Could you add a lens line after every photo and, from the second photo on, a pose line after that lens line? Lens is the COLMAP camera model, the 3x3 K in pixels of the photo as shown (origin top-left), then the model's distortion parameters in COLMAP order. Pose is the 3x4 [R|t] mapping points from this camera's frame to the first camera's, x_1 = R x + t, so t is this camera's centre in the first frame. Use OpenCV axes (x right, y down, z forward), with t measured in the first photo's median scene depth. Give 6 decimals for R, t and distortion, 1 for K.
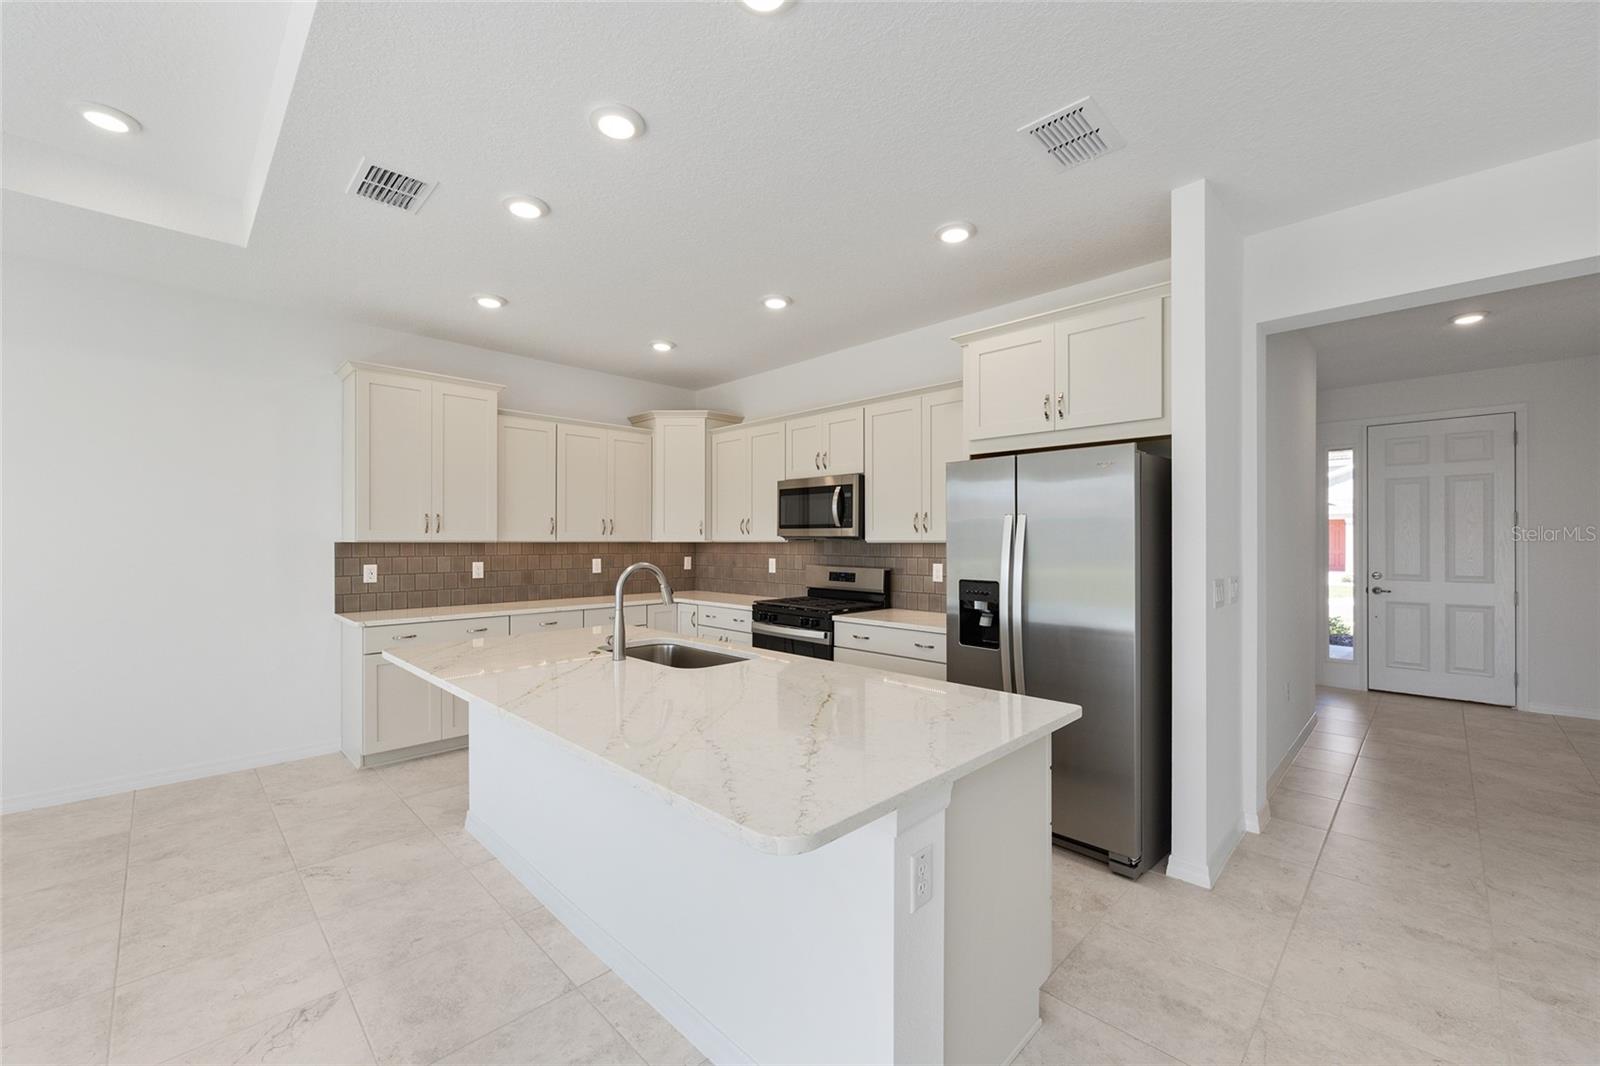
lens RADIAL K [[641.6, 0, 800.4], [0, 641.6, 542.0], [0, 0, 1]] dist [-0.002734, 0.001793]
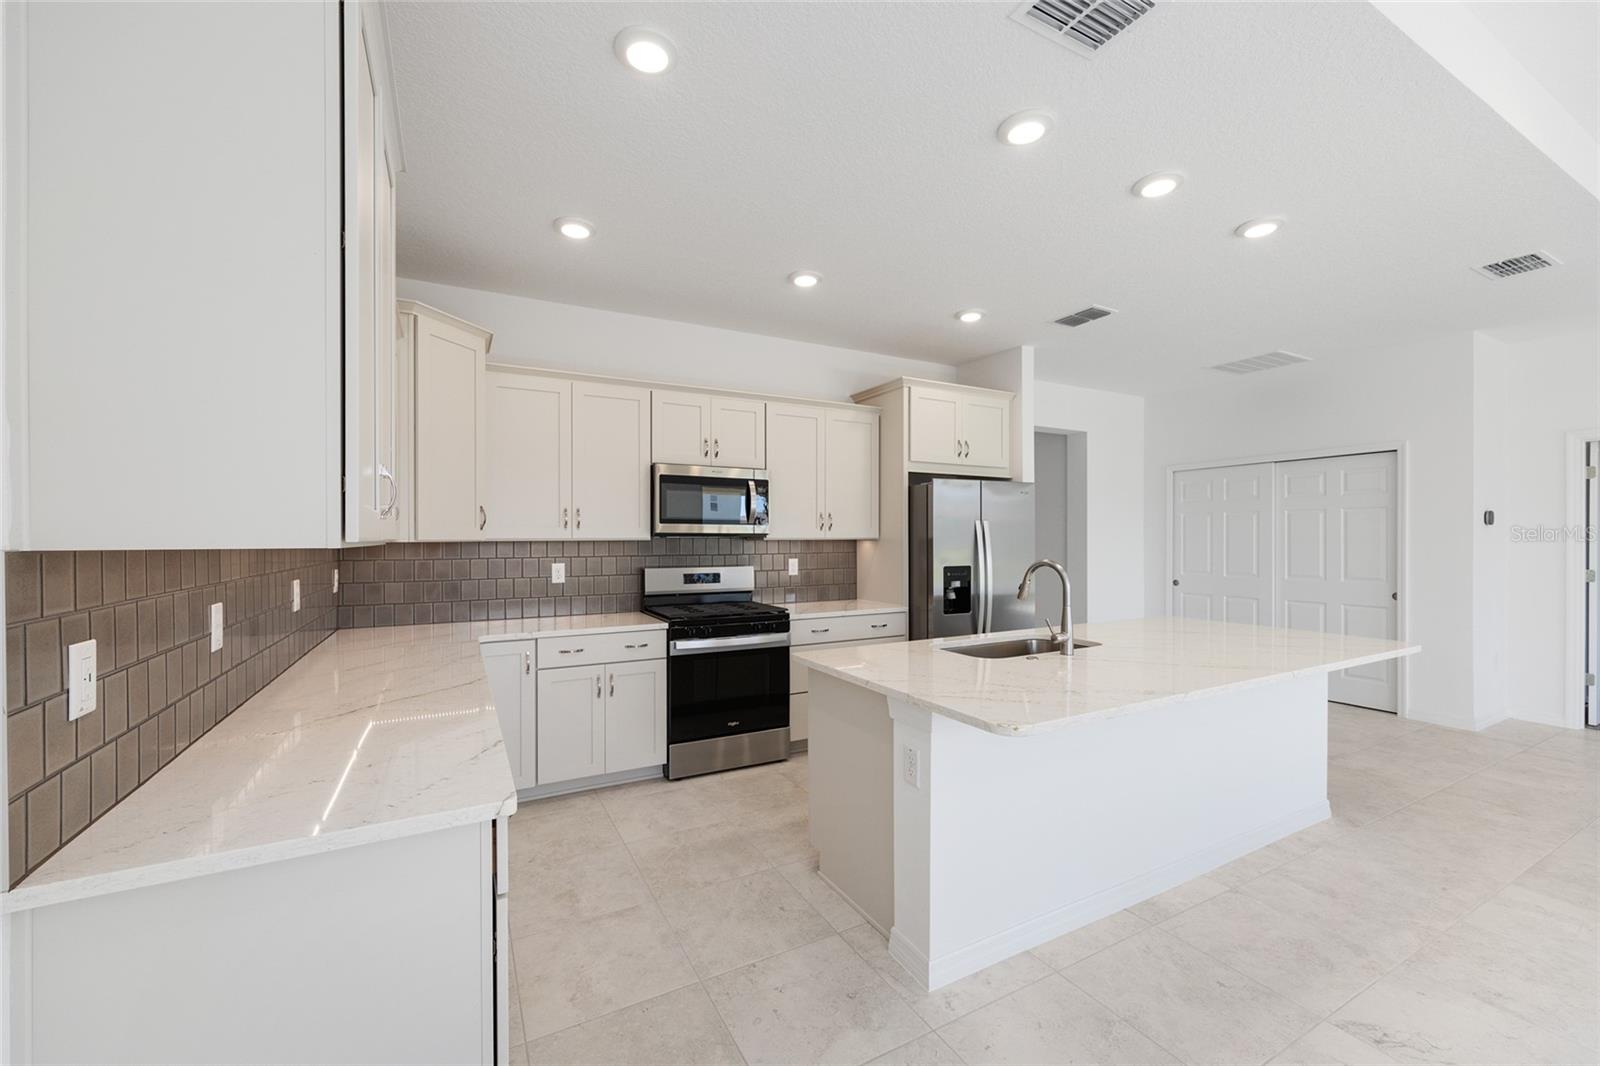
lens RADIAL K [[641.6, 0, 803.1], [0, 641.6, 536.5], [0, 0, 1]] dist [-0.002734, 0.001793]
pose [[0.281050, -0.000339, 0.959693, -0.773281], [0.004127, 0.999991, -0.000855, -0.003040], [-0.959684, 0.004201, 0.281049, 0.623068]]
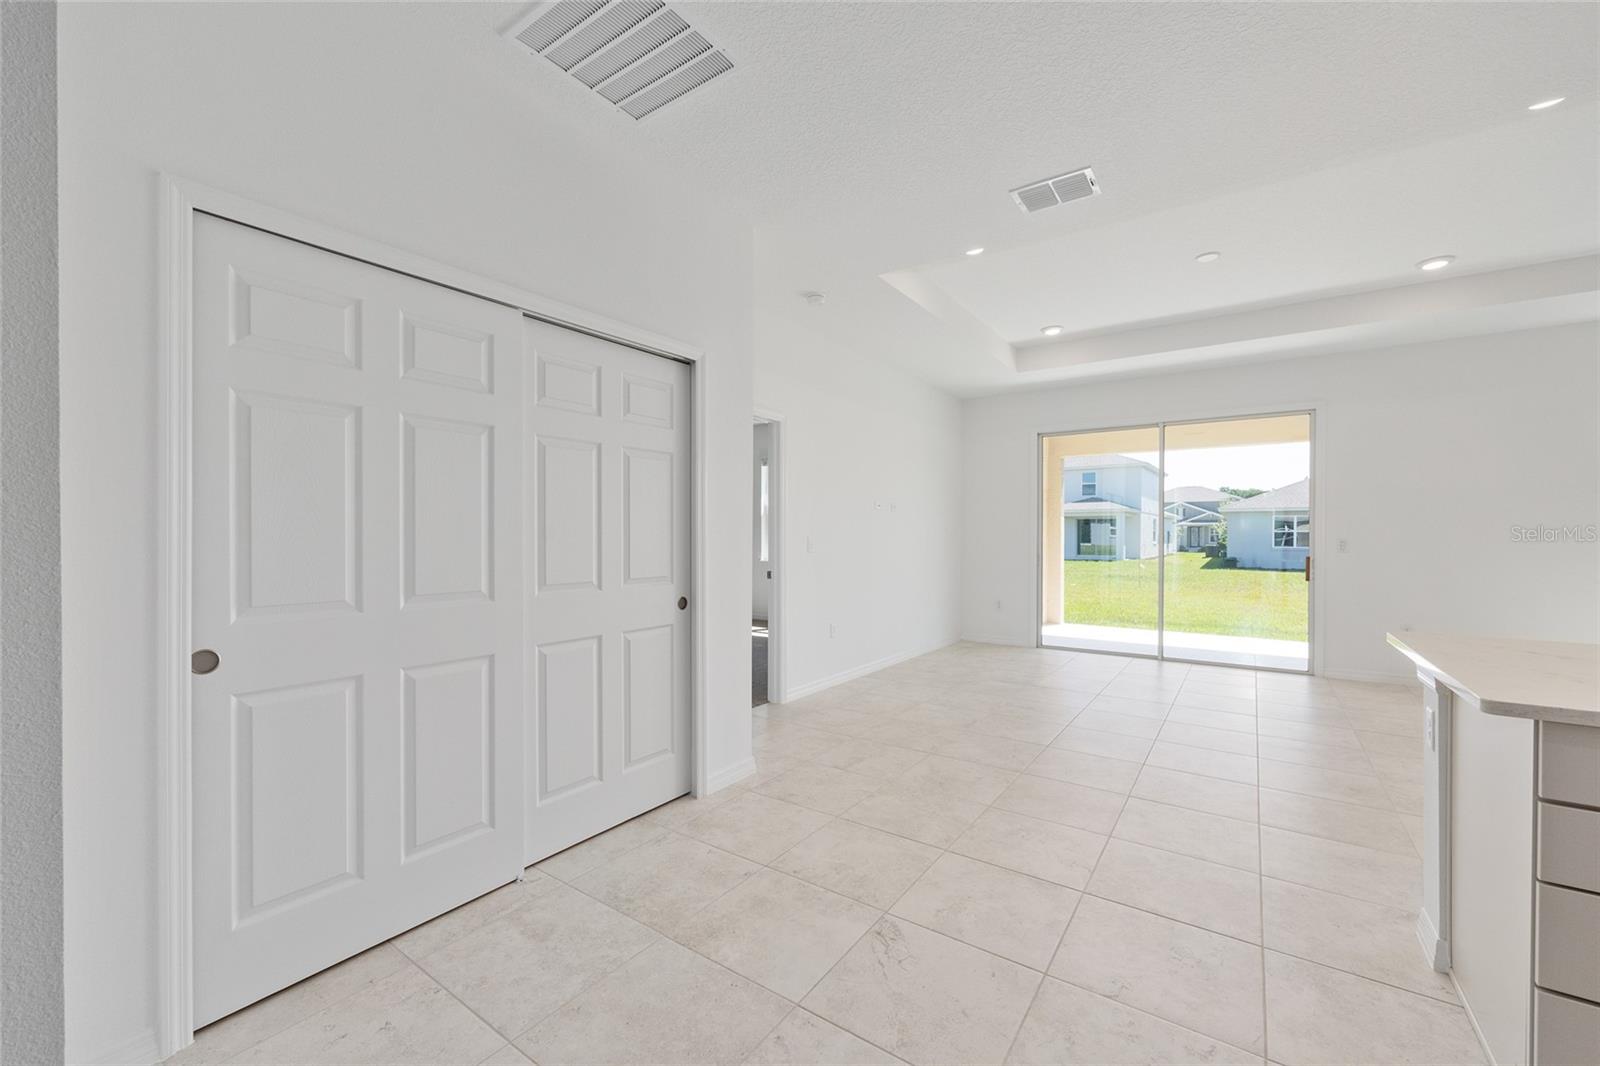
lens RADIAL K [[641.6, 0, 800.6], [0, 641.6, 540.7], [0, 0, 1]] dist [-0.002734, 0.001793]
pose [[-0.985463, -0.000195, -0.169888, 0.526363], [-0.001964, 0.999946, 0.010243, 0.029902], [0.169876, 0.010428, -0.985410, 0.630941]]
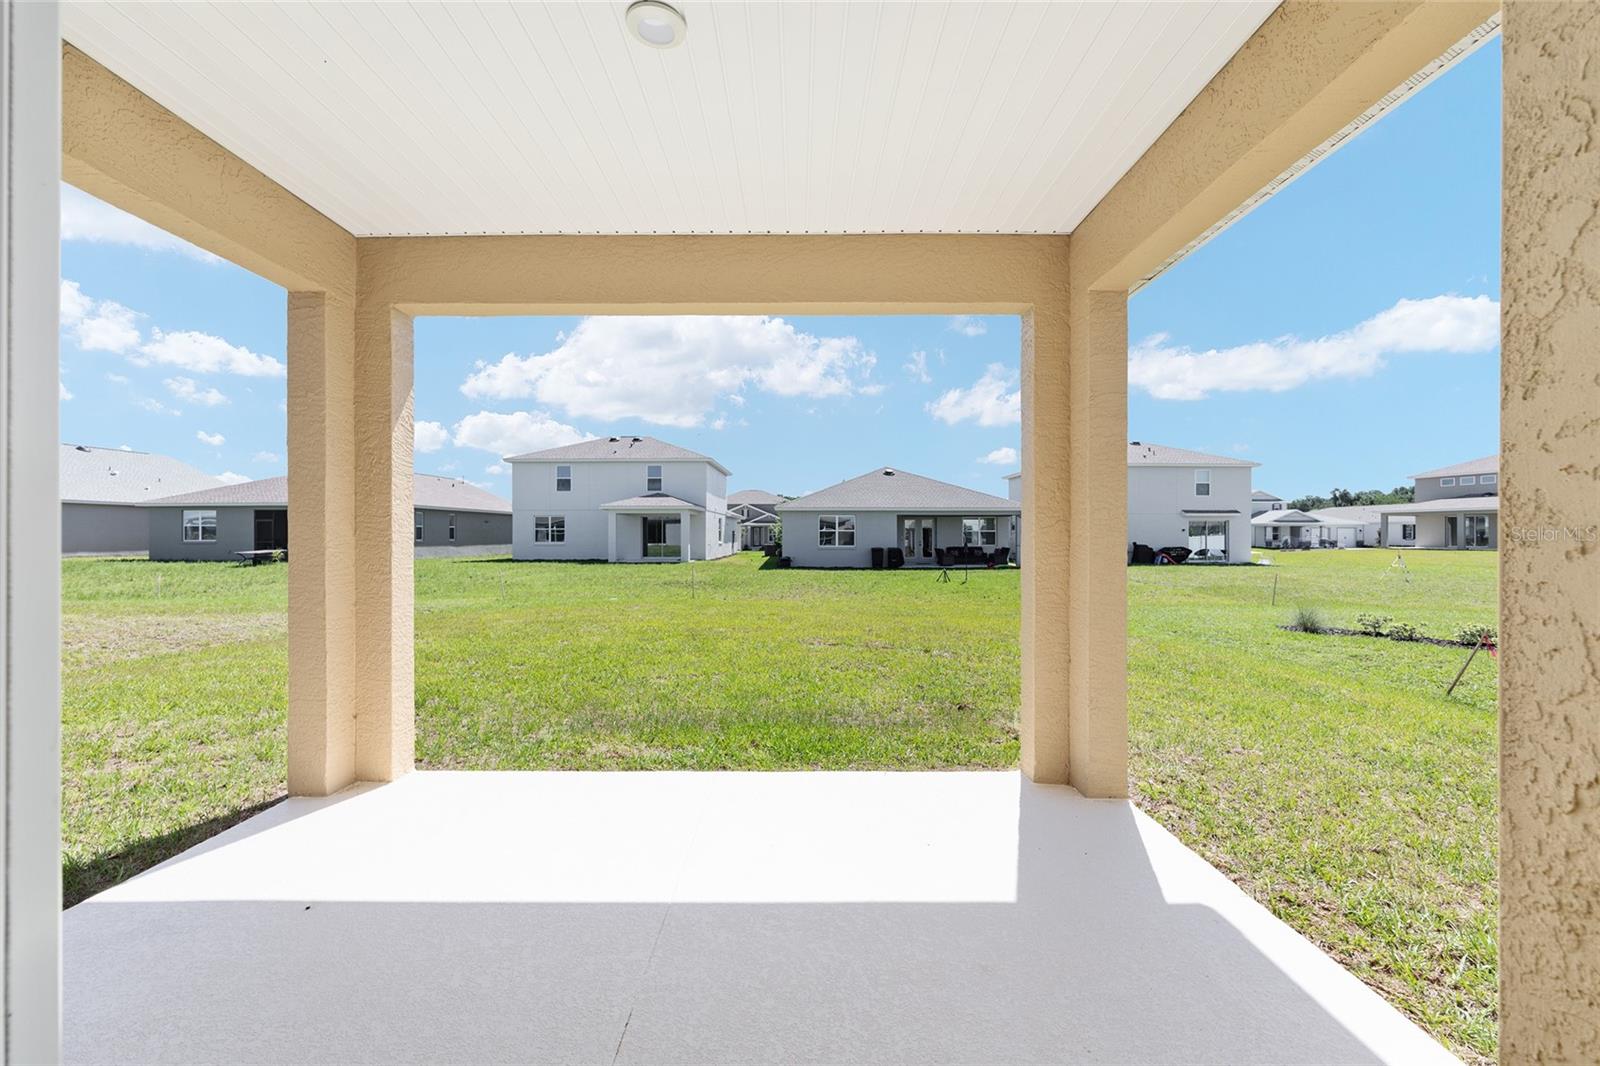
lens RADIAL K [[641.6, 0, 800.0], [0, 641.6, 536.7], [0, 0, 1]] dist [-0.002734, 0.001793]
pose [[-0.706197, 0.000690, -0.708015, -0.498419], [-0.001616, 0.999995, 0.002586, 0.039087], [0.708013, 0.002970, -0.706193, -0.462074]]
